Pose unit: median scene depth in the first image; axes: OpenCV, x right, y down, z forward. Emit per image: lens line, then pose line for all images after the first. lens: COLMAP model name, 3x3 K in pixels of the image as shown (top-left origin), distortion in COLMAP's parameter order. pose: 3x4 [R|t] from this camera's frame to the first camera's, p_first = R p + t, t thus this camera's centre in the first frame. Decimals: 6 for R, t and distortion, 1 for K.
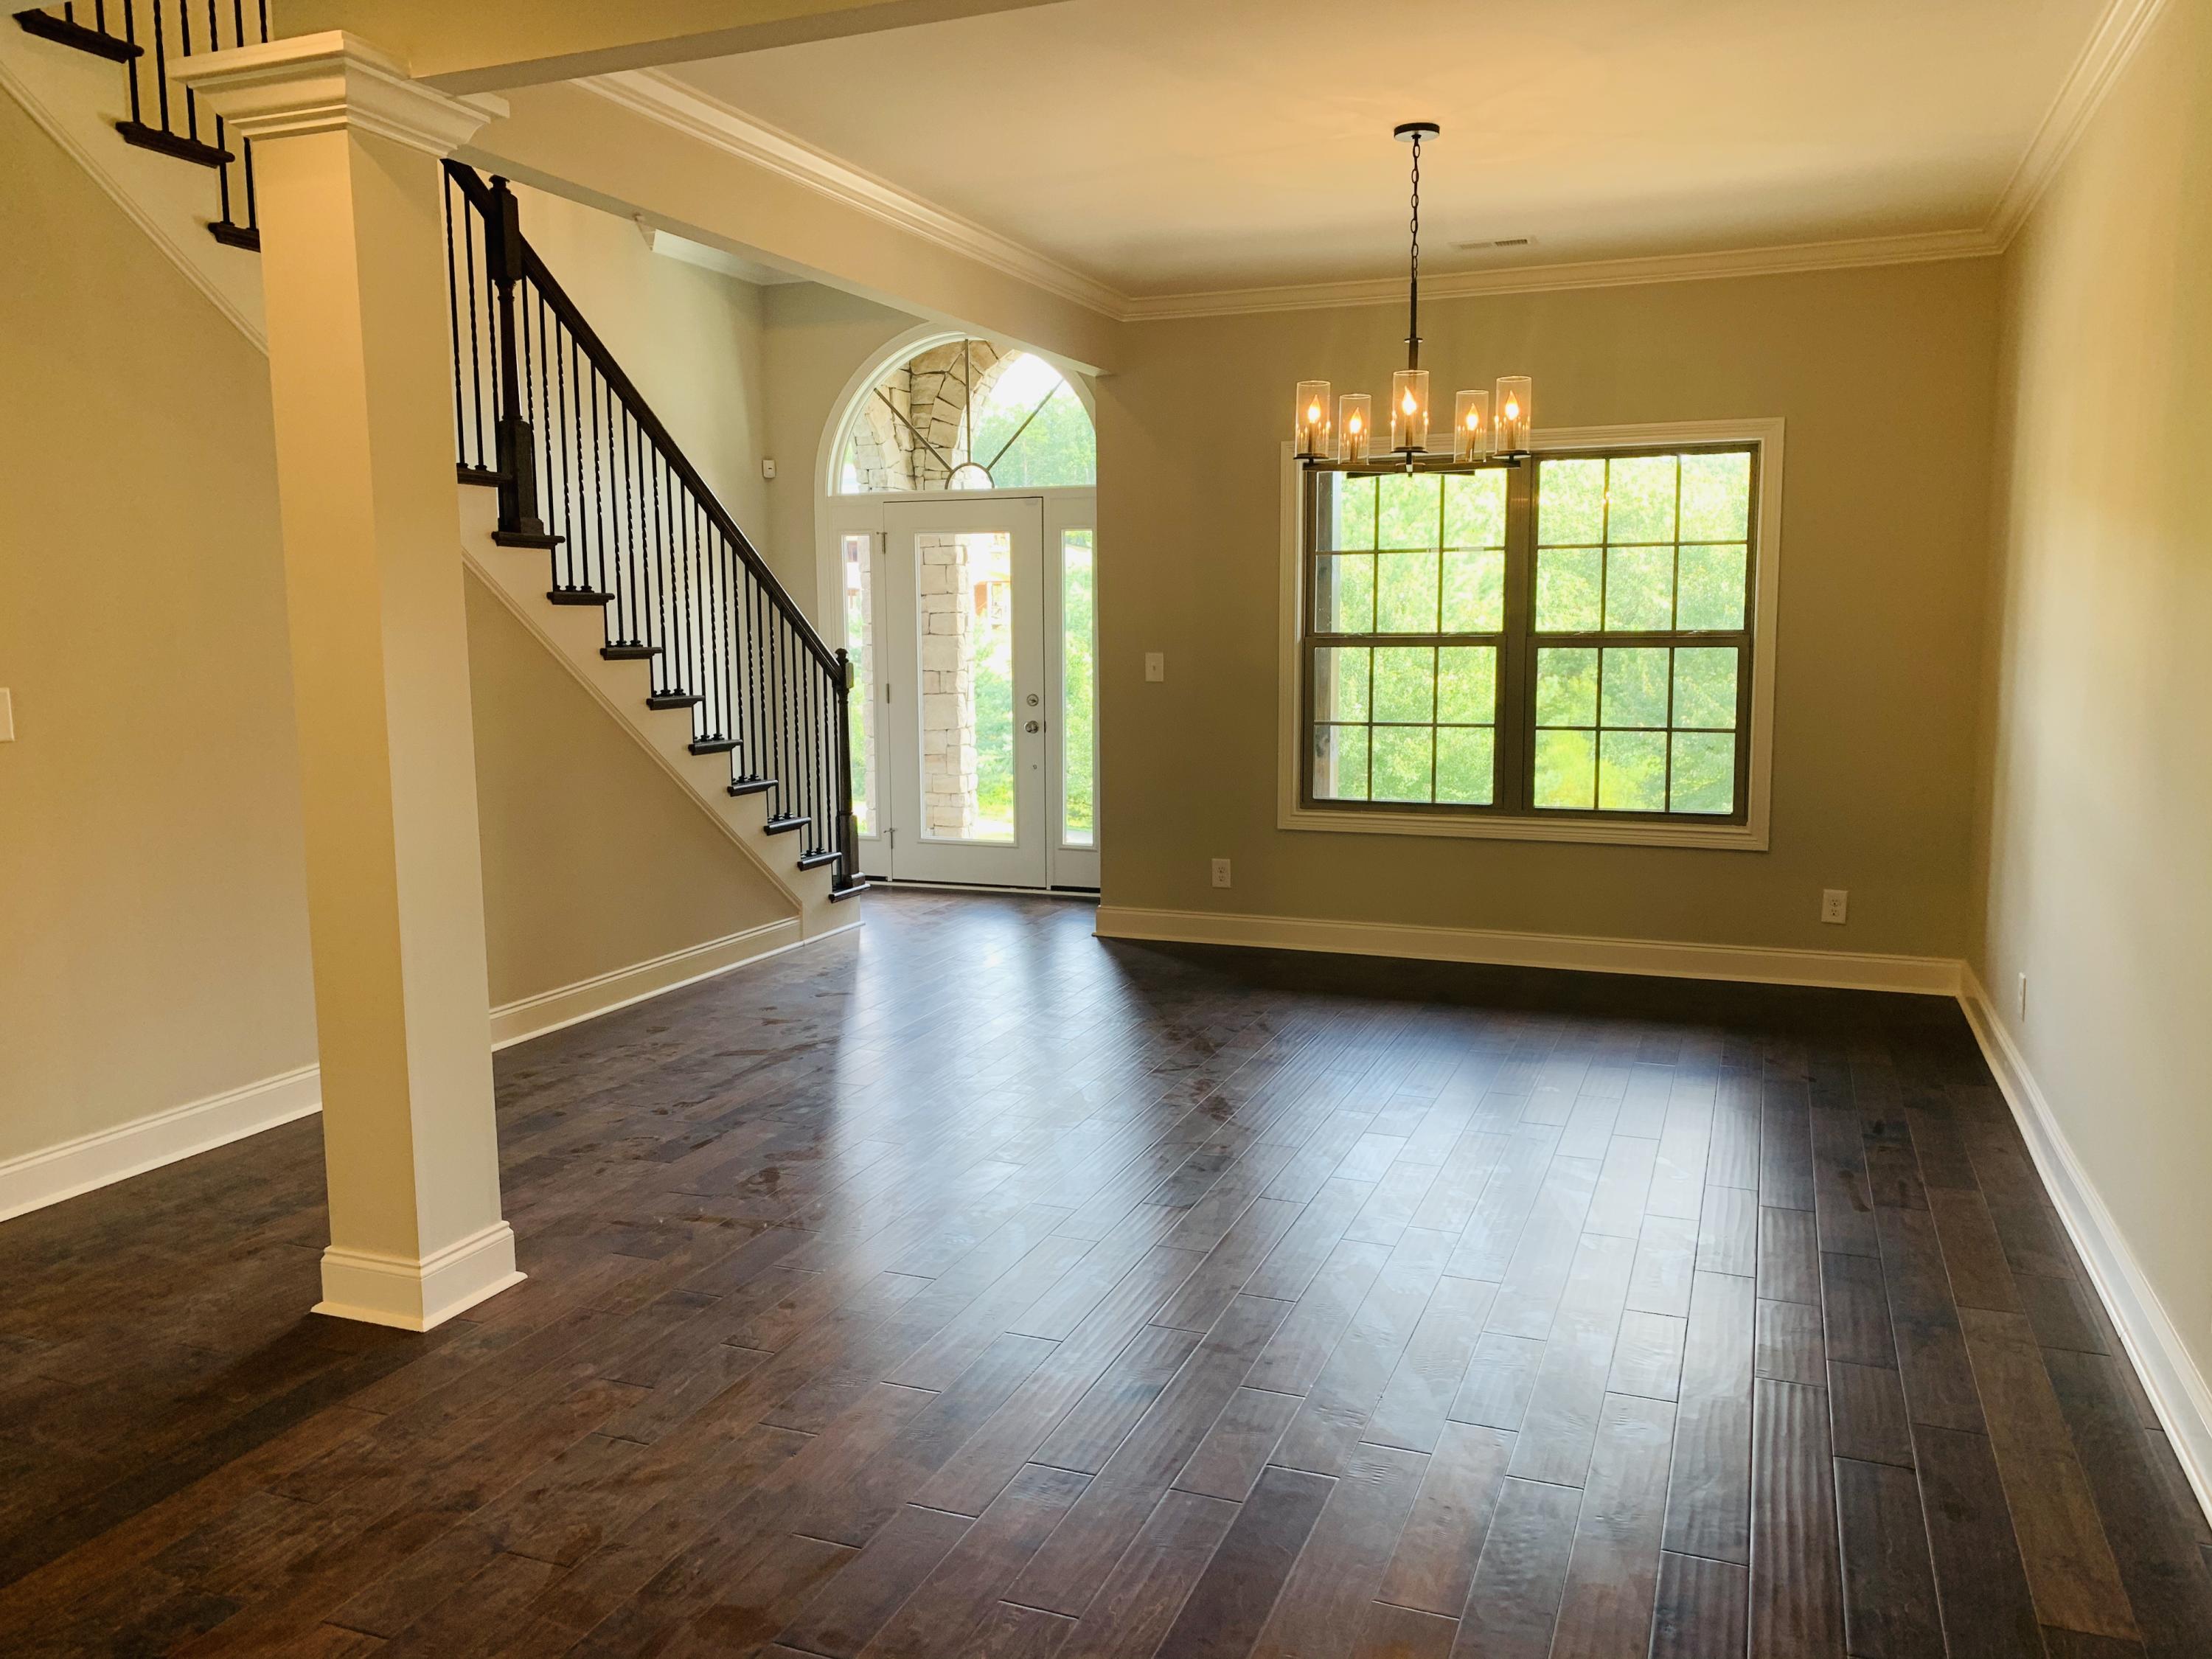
lens RADIAL K [[1698.8, 0, 1102.3], [0, 1698.8, 817.4], [0, 0, 1]] dist [0.034802, -0.016953]
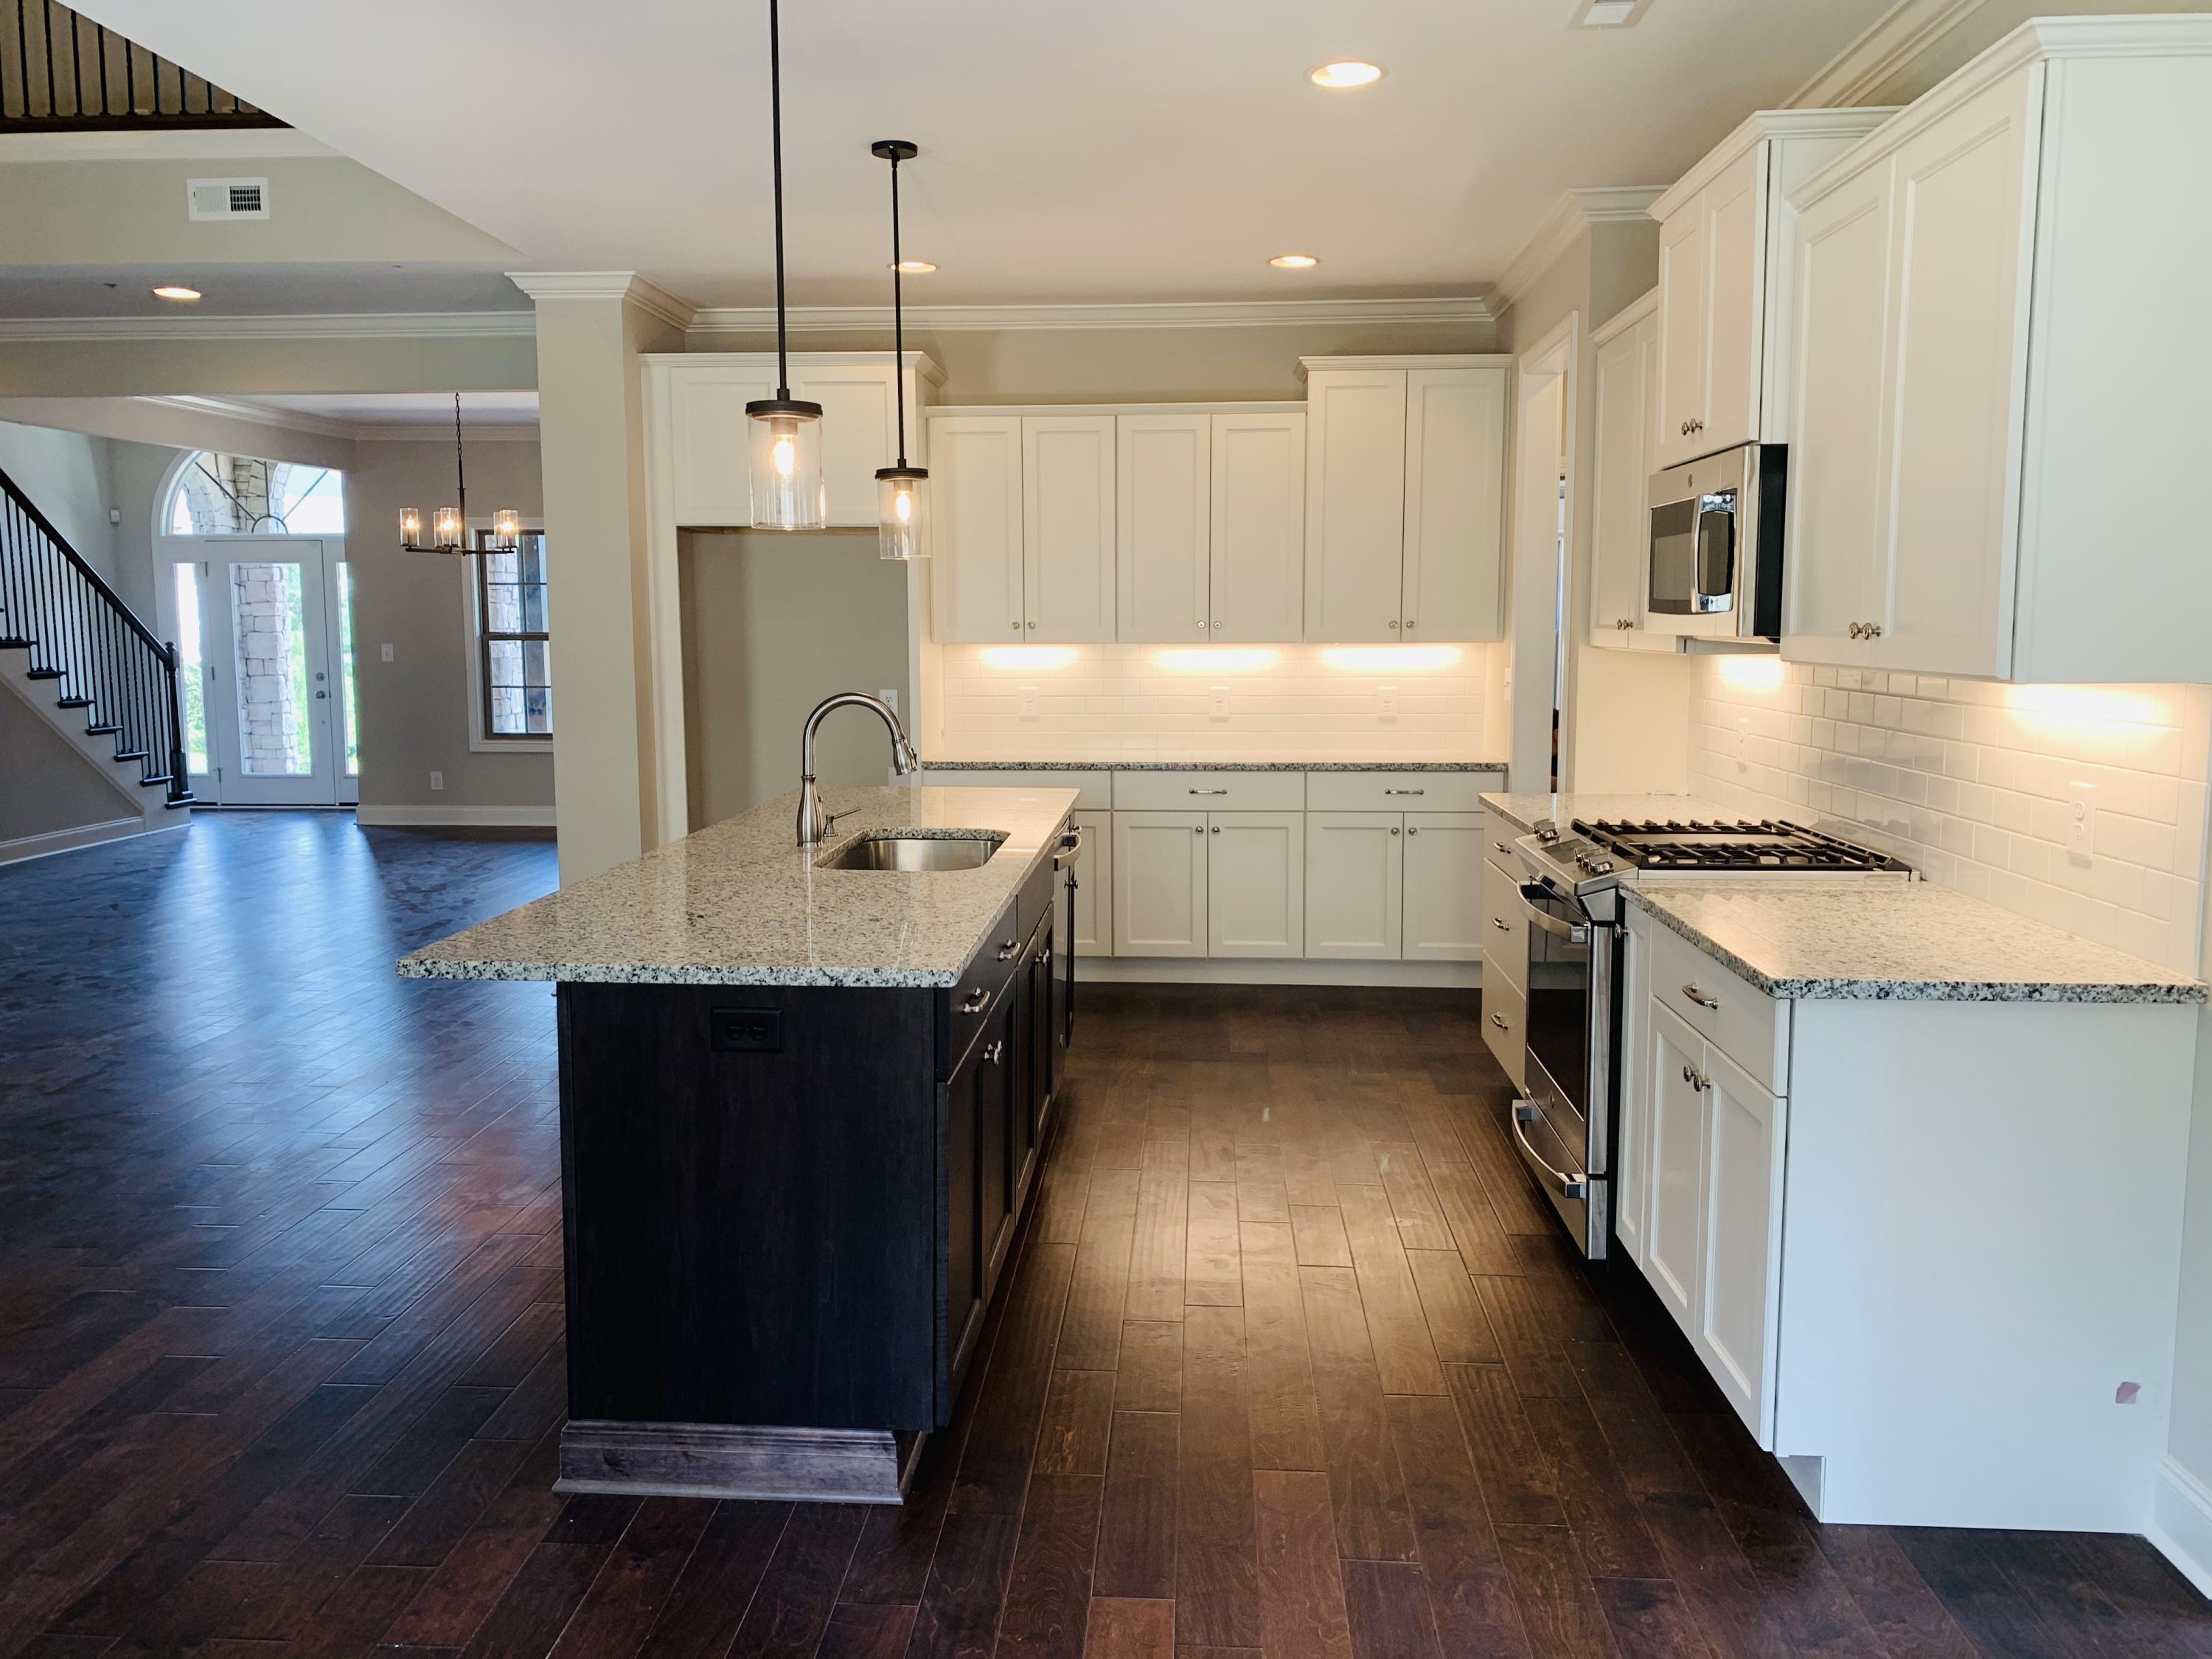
lens RADIAL K [[1698.8, 0, 1068.7], [0, 1698.8, 792.1], [0, 0, 1]] dist [0.034802, -0.016953]
pose [[0.955286, -0.029296, 0.294229, 0.170055], [0.033116, 0.999419, -0.008008, 0.078366], [-0.293824, 0.017393, 0.955701, -0.741745]]
